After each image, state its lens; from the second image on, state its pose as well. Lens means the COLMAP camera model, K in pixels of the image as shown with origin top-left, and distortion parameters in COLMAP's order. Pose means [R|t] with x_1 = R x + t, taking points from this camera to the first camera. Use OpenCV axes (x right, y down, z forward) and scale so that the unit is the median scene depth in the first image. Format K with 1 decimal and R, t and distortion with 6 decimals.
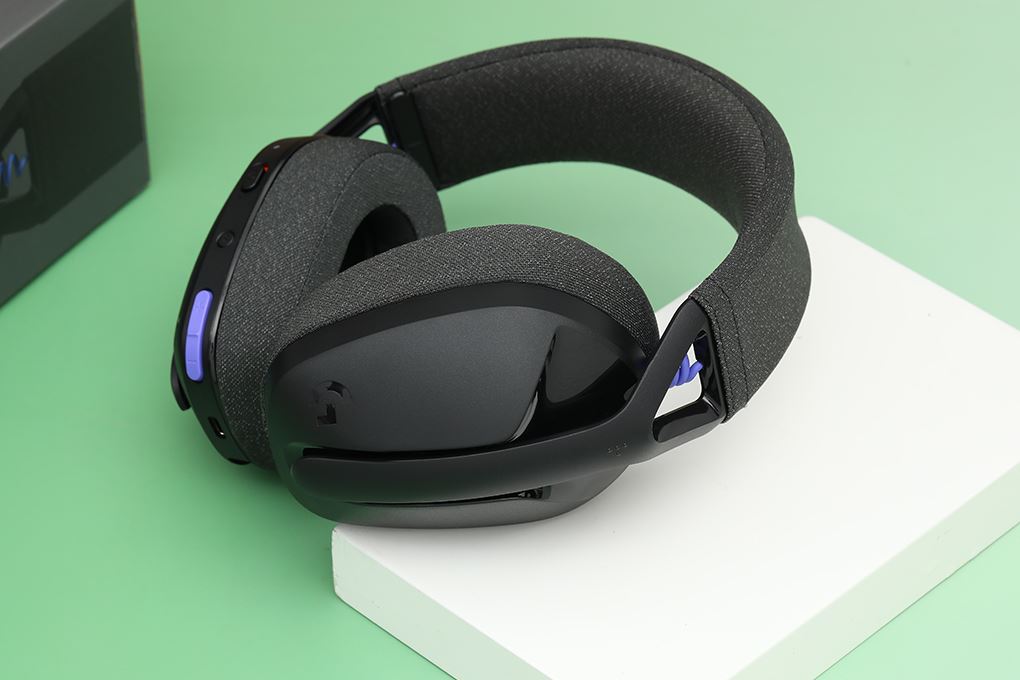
lens RADIAL K [[2988.9, 0, 510.0], [0, 2988.9, 340.0], [0, 0, 1]] dist [0.128963, 0.827952]
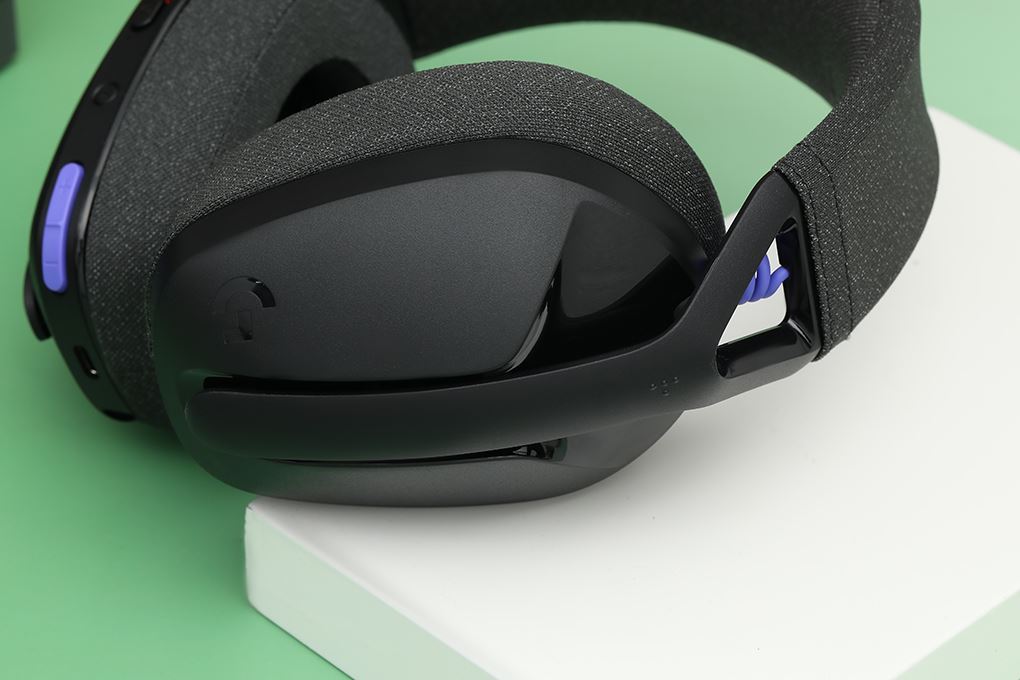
lens RADIAL K [[2988.9, 0, 510.0], [0, 2988.9, 340.0], [0, 0, 1]] dist [0.128963, 0.827952]
pose [[0.999744, 0.021939, 0.005546, -0.003094], [-0.021605, 0.998285, -0.054417, 0.061367], [-0.006730, 0.054283, 0.998503, 0.307546]]
